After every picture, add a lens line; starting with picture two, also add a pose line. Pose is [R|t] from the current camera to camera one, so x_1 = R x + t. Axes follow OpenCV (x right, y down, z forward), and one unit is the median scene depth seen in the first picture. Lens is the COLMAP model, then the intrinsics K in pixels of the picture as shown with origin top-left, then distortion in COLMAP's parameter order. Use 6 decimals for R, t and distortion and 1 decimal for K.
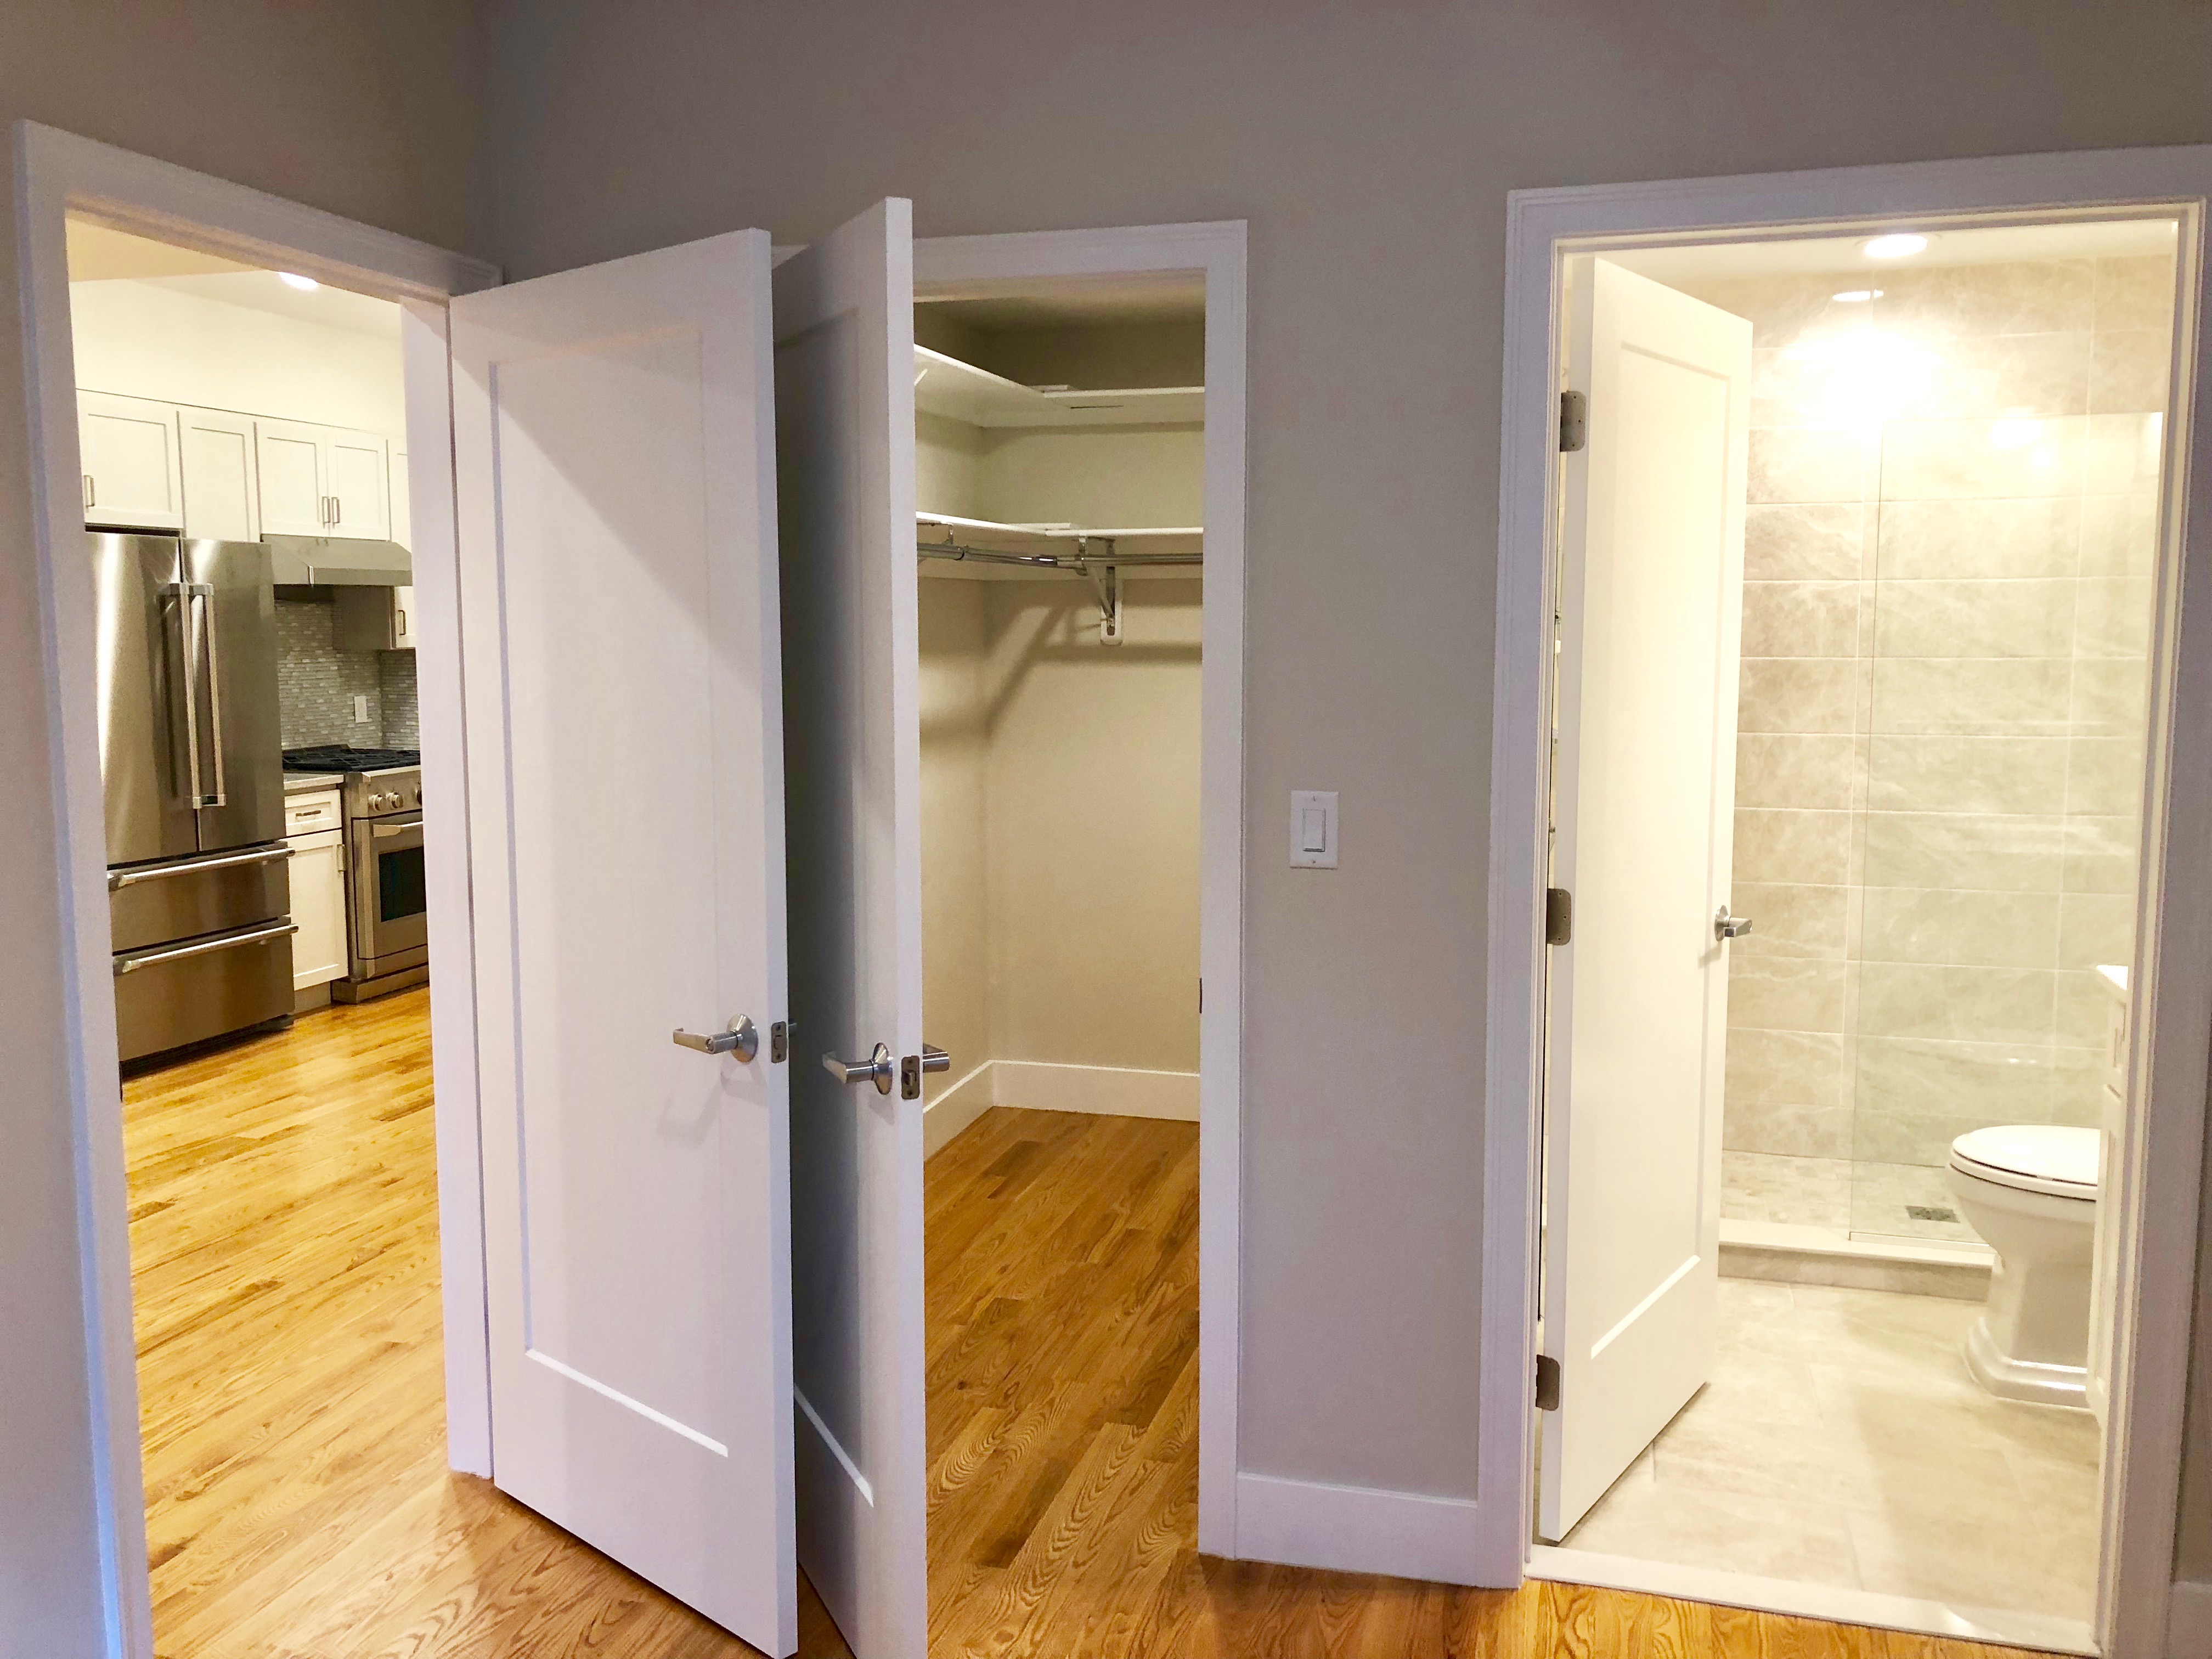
lens RADIAL K [[1782.9, 0, 1096.9], [0, 1782.9, 810.6], [0, 0, 1]] dist [0.019360, -0.024429]
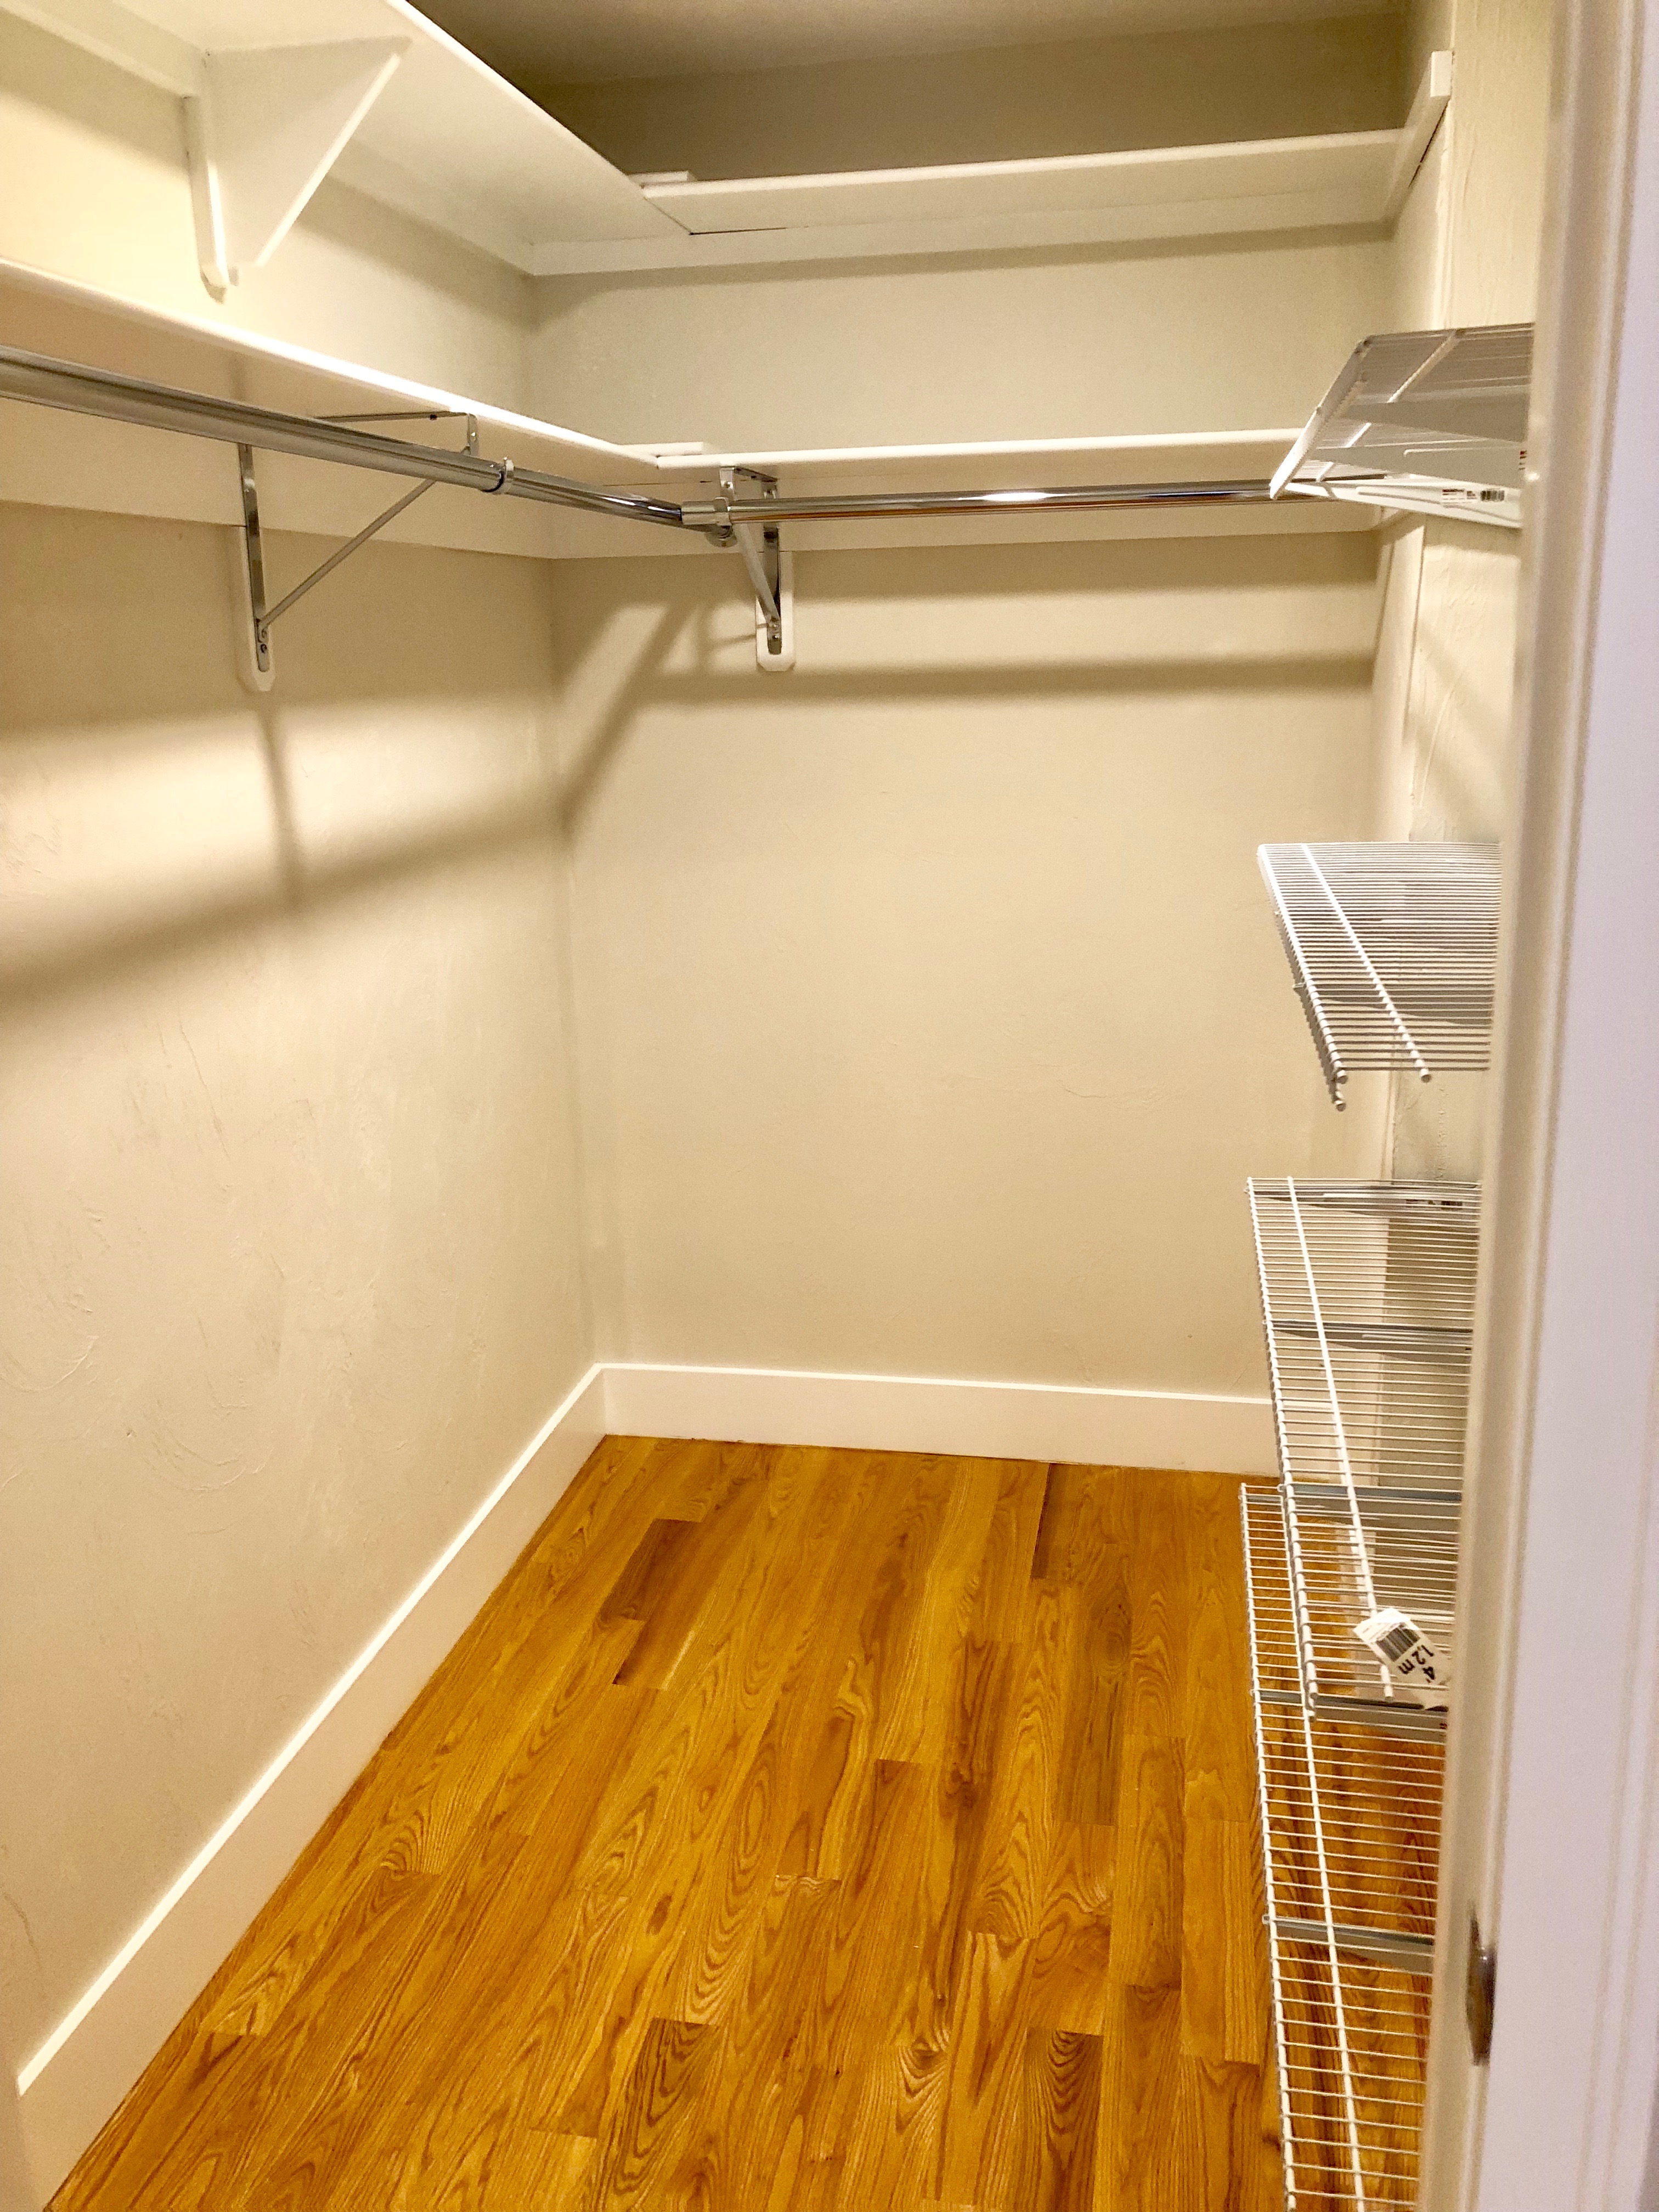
lens RADIAL K [[1782.9, 0, 835.2], [0, 1782.9, 1101.1], [0, 0, 1]] dist [0.019360, -0.024429]
pose [[0.995135, -0.044443, 0.087931, -0.029920], [0.031445, 0.989073, 0.144035, -0.038608], [-0.093371, -0.140569, 0.985658, 0.419083]]
